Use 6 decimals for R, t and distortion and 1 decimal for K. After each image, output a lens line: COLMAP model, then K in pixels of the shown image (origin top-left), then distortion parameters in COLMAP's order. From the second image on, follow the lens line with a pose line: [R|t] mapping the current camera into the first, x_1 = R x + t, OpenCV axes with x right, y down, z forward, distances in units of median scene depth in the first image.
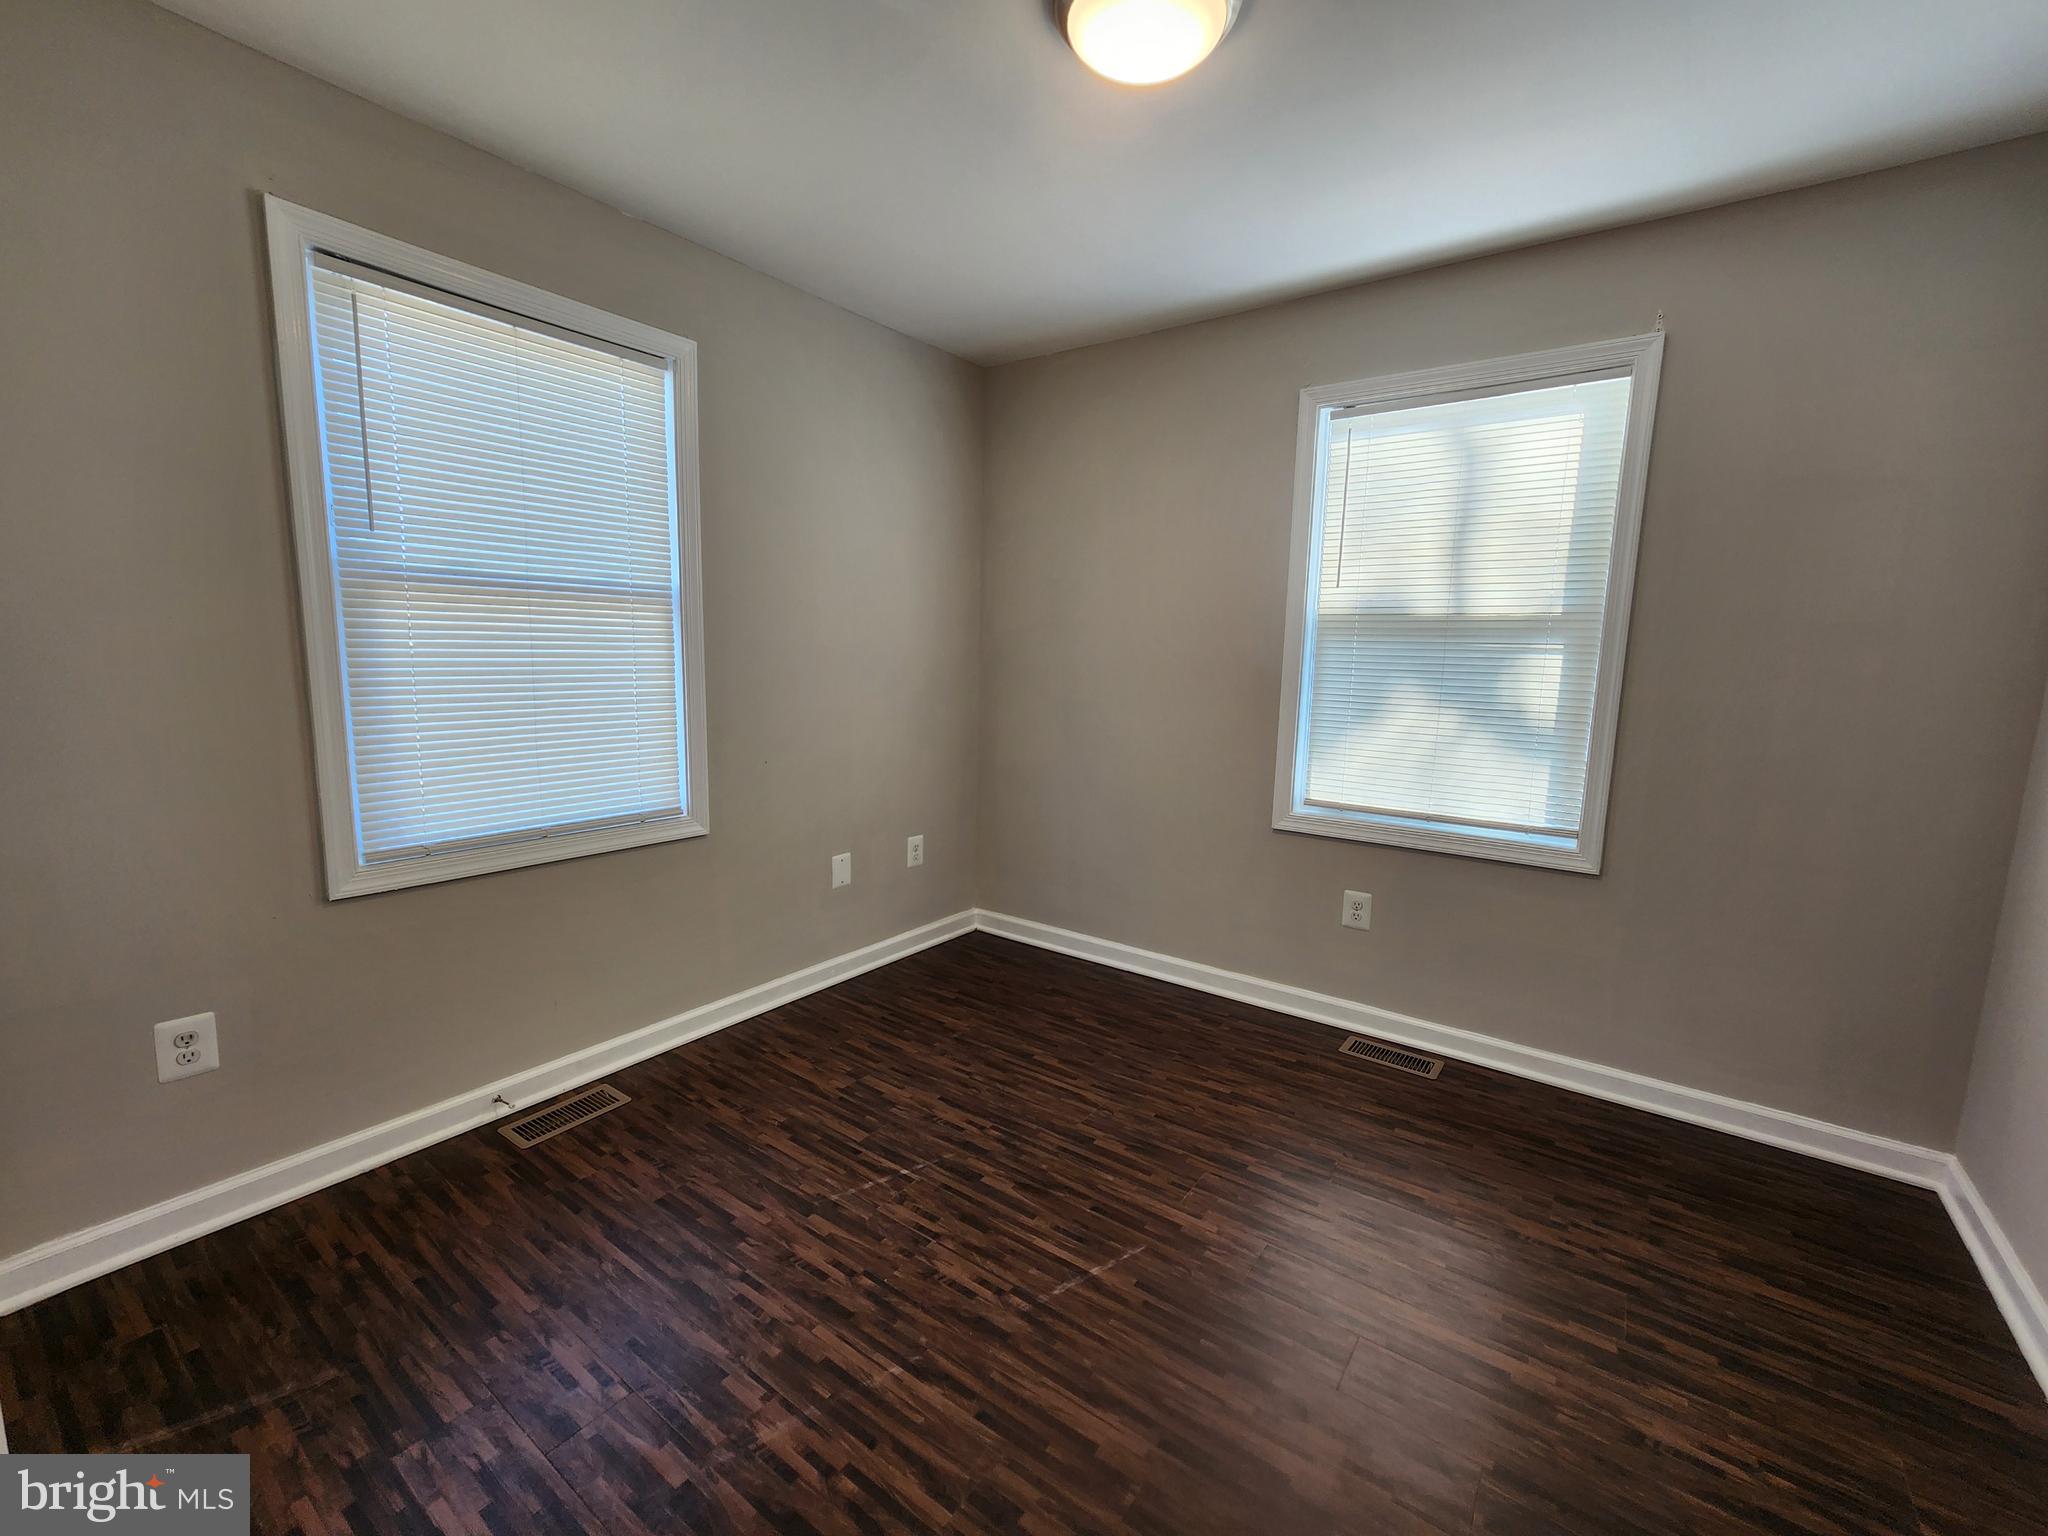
lens RADIAL K [[849.3, 0, 1025.2], [0, 849.3, 766.6], [0, 0, 1]] dist [-0.000789, 0.001375]
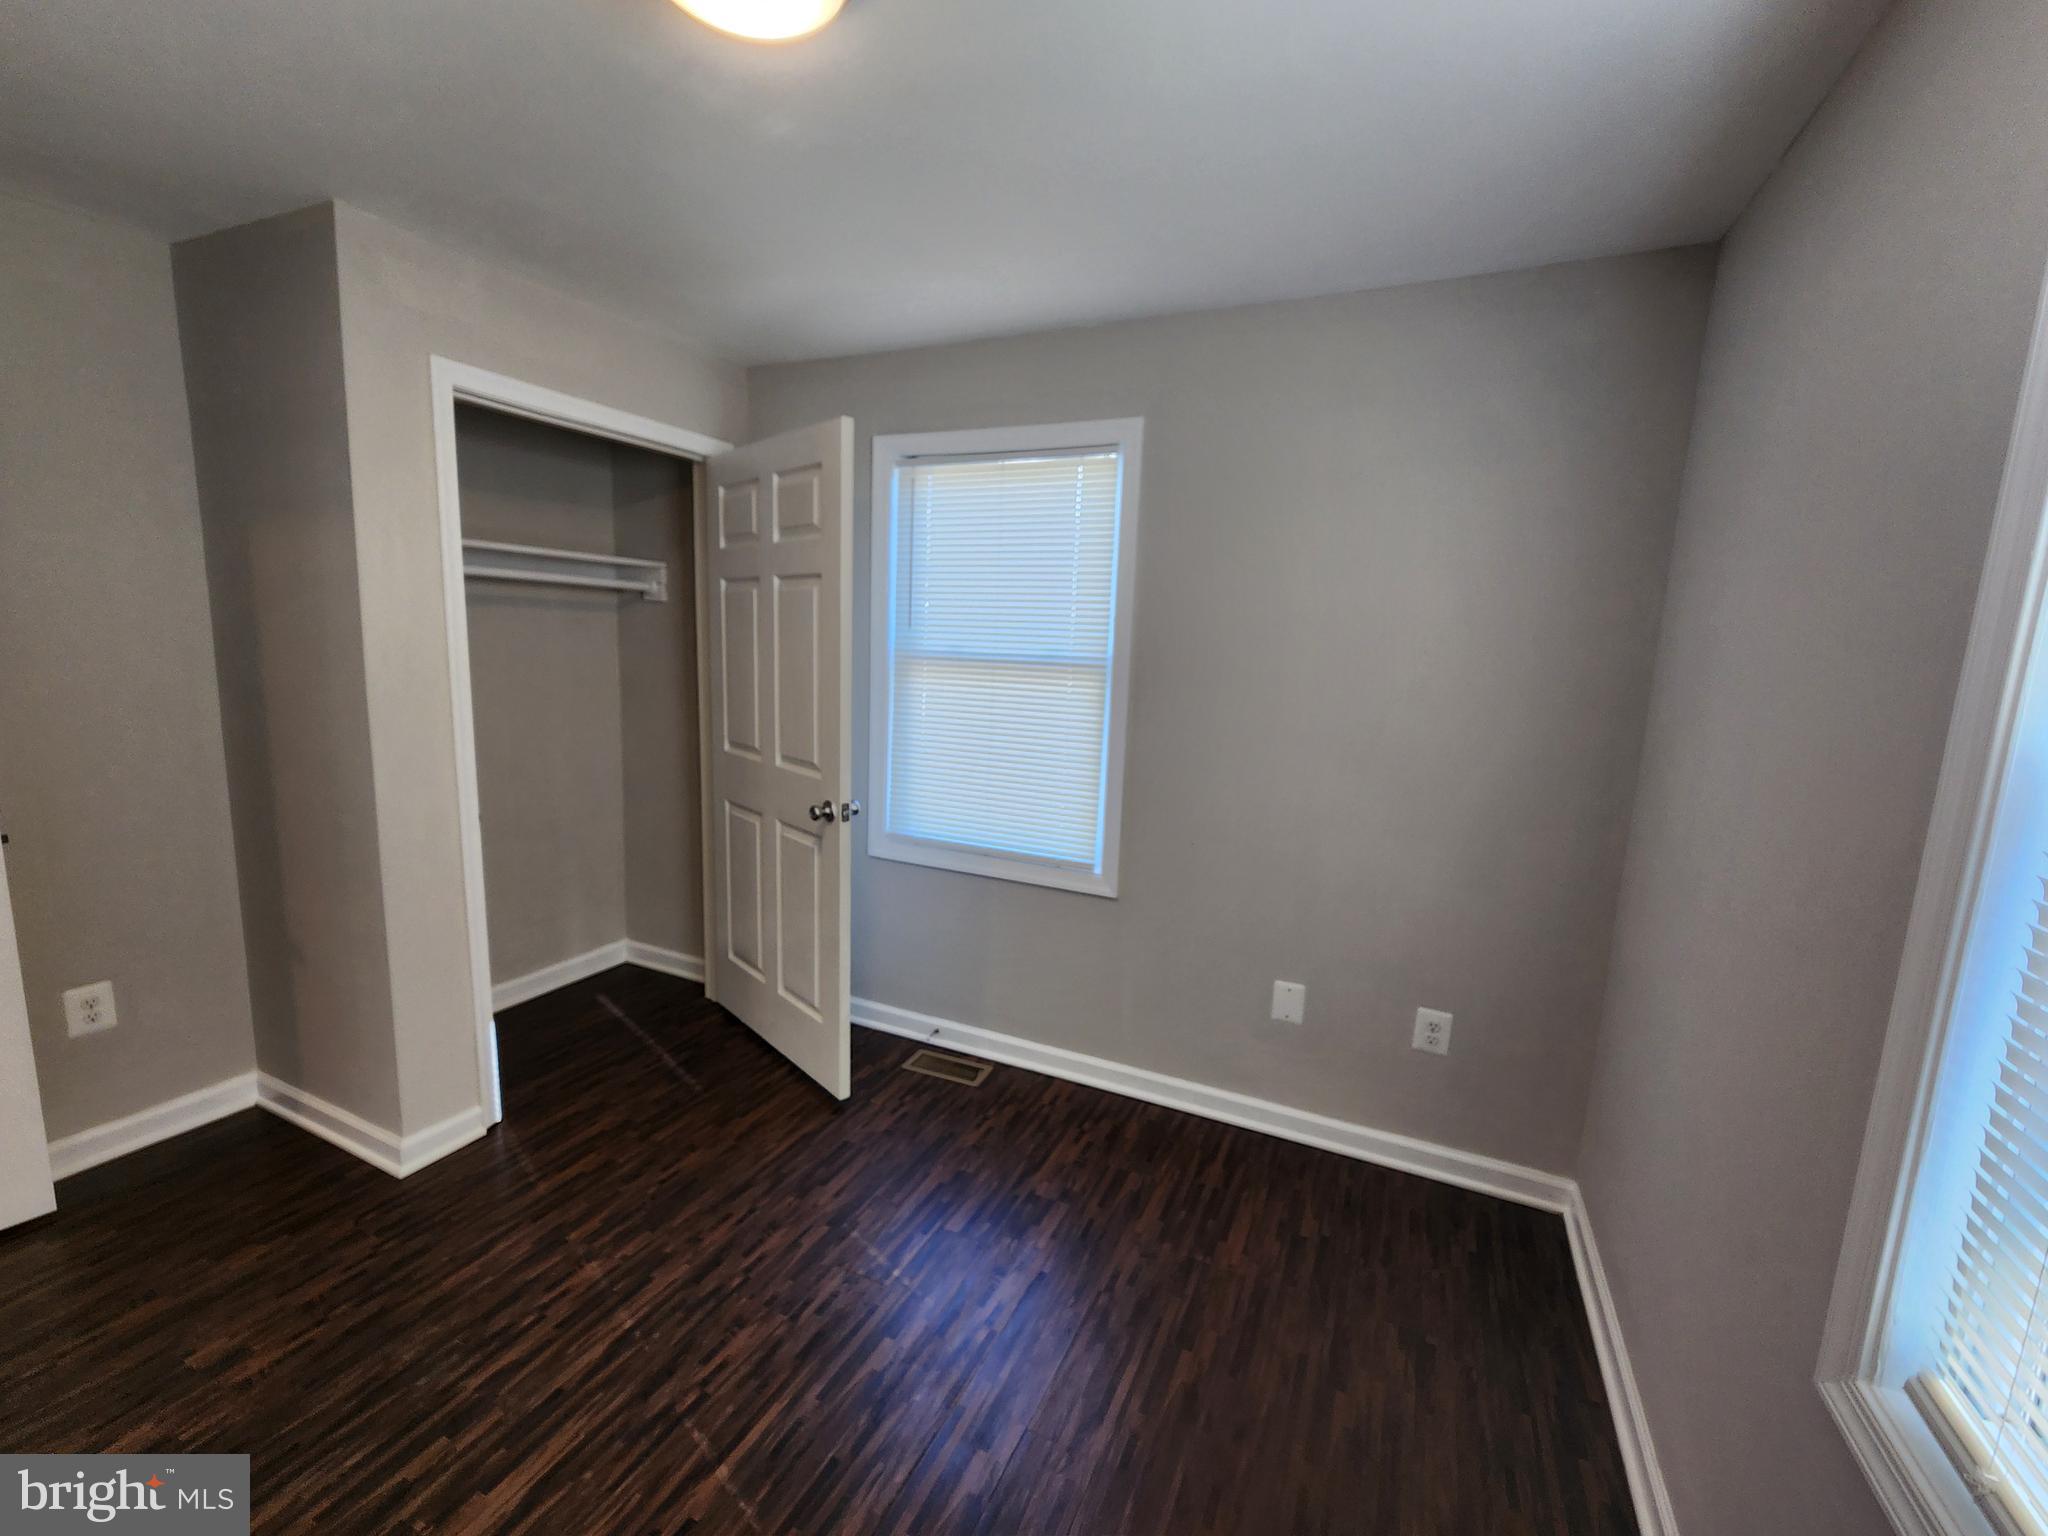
lens RADIAL K [[849.3, 0, 1025.2], [0, 849.3, 766.6], [0, 0, 1]] dist [-0.000789, 0.001375]
pose [[0.192247, 0.130774, -0.972594, 0.691003], [-0.169094, 0.980672, 0.098437, -0.188393], [0.966669, 0.145536, 0.210644, 0.793037]]
